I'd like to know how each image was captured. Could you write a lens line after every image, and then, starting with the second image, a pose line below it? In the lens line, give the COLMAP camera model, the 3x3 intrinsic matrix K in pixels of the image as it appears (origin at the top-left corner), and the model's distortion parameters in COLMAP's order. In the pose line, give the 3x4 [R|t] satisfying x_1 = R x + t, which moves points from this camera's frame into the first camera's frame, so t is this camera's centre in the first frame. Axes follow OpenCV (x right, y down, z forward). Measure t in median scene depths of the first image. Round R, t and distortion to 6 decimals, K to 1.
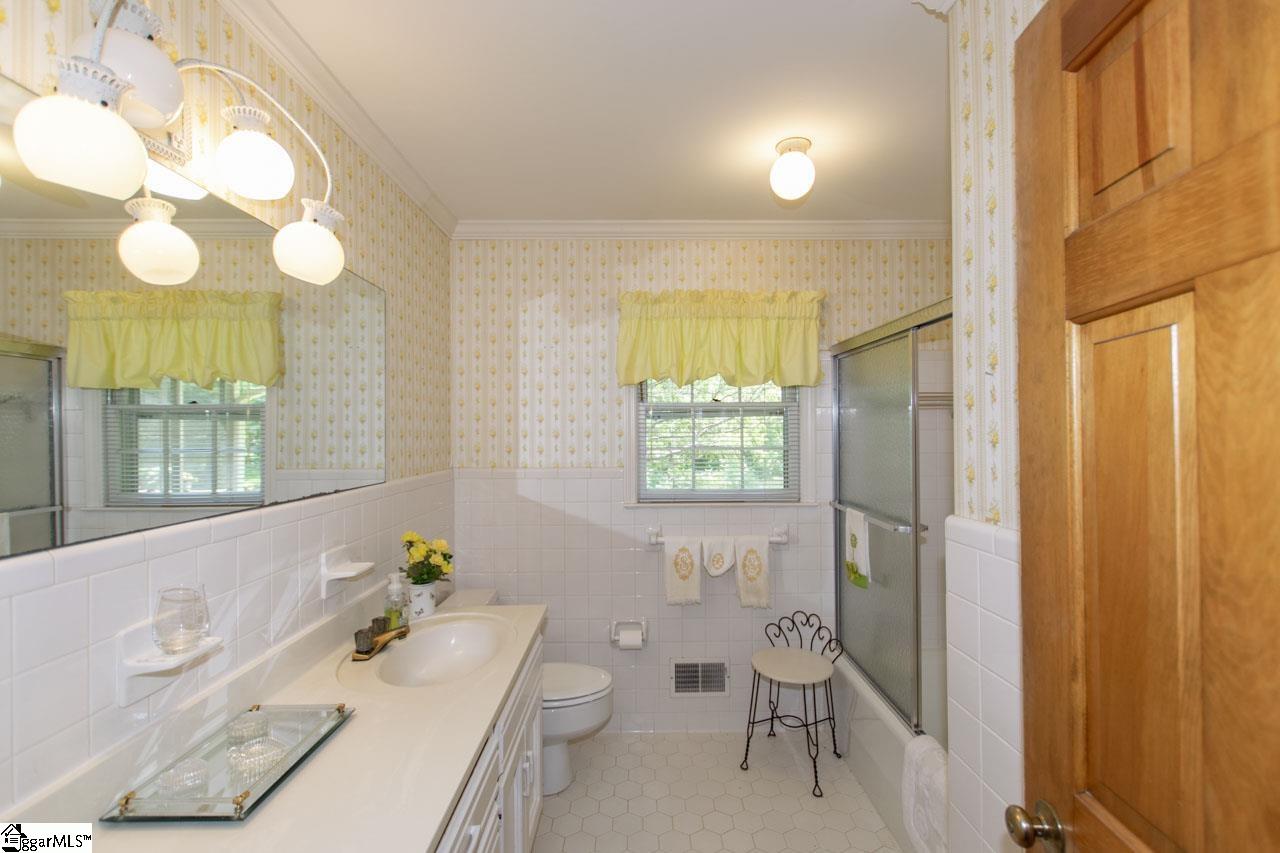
lens RADIAL K [[543.6, 0, 640.0], [0, 543.6, 426.5], [0, 0, 1]] dist [0.000833, 0.000090]
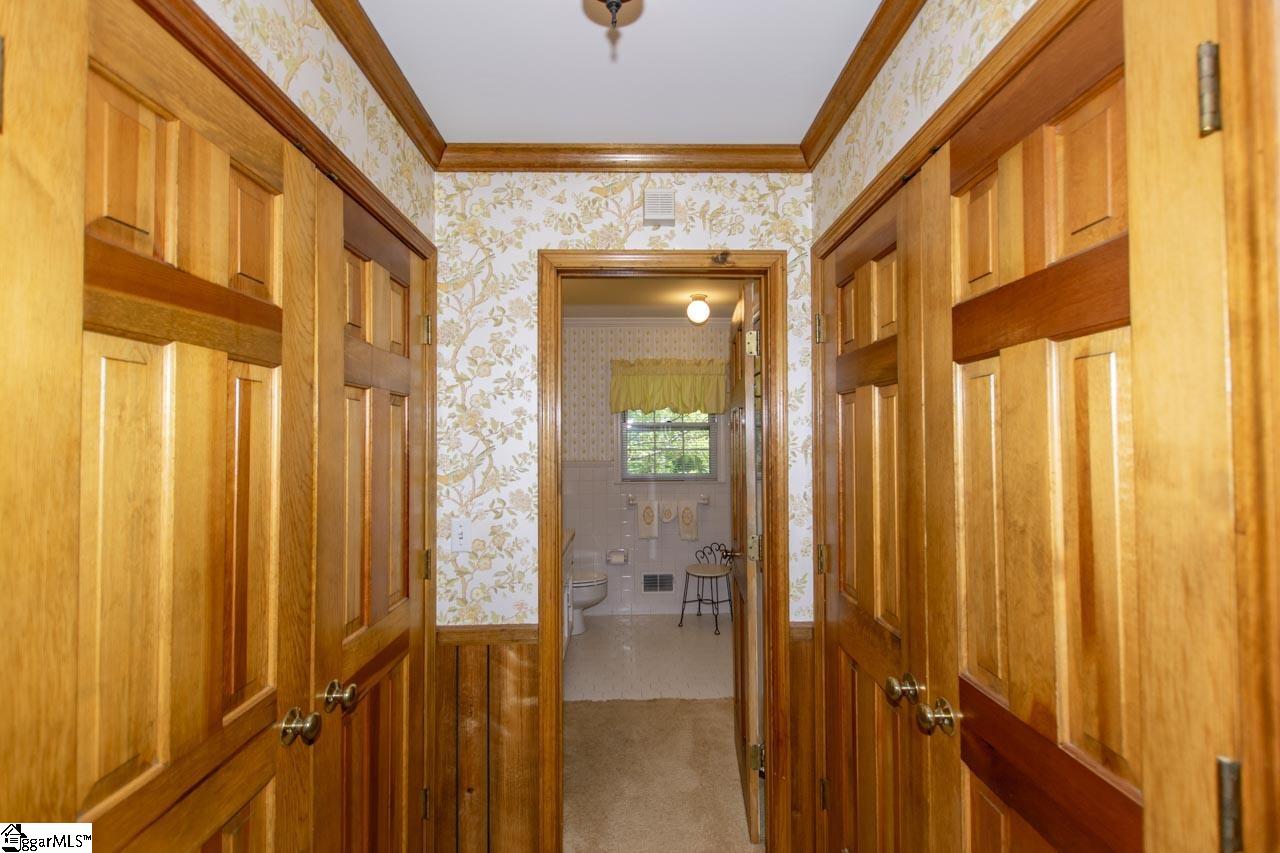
lens RADIAL K [[543.6, 0, 640.0], [0, 543.6, 426.5], [0, 0, 1]] dist [0.000833, 0.000090]
pose [[0.999925, 0.000569, 0.012233, 0.032087], [-0.000076, 0.999190, -0.040231, 0.038019], [-0.012246, 0.040227, 0.999116, -0.738943]]
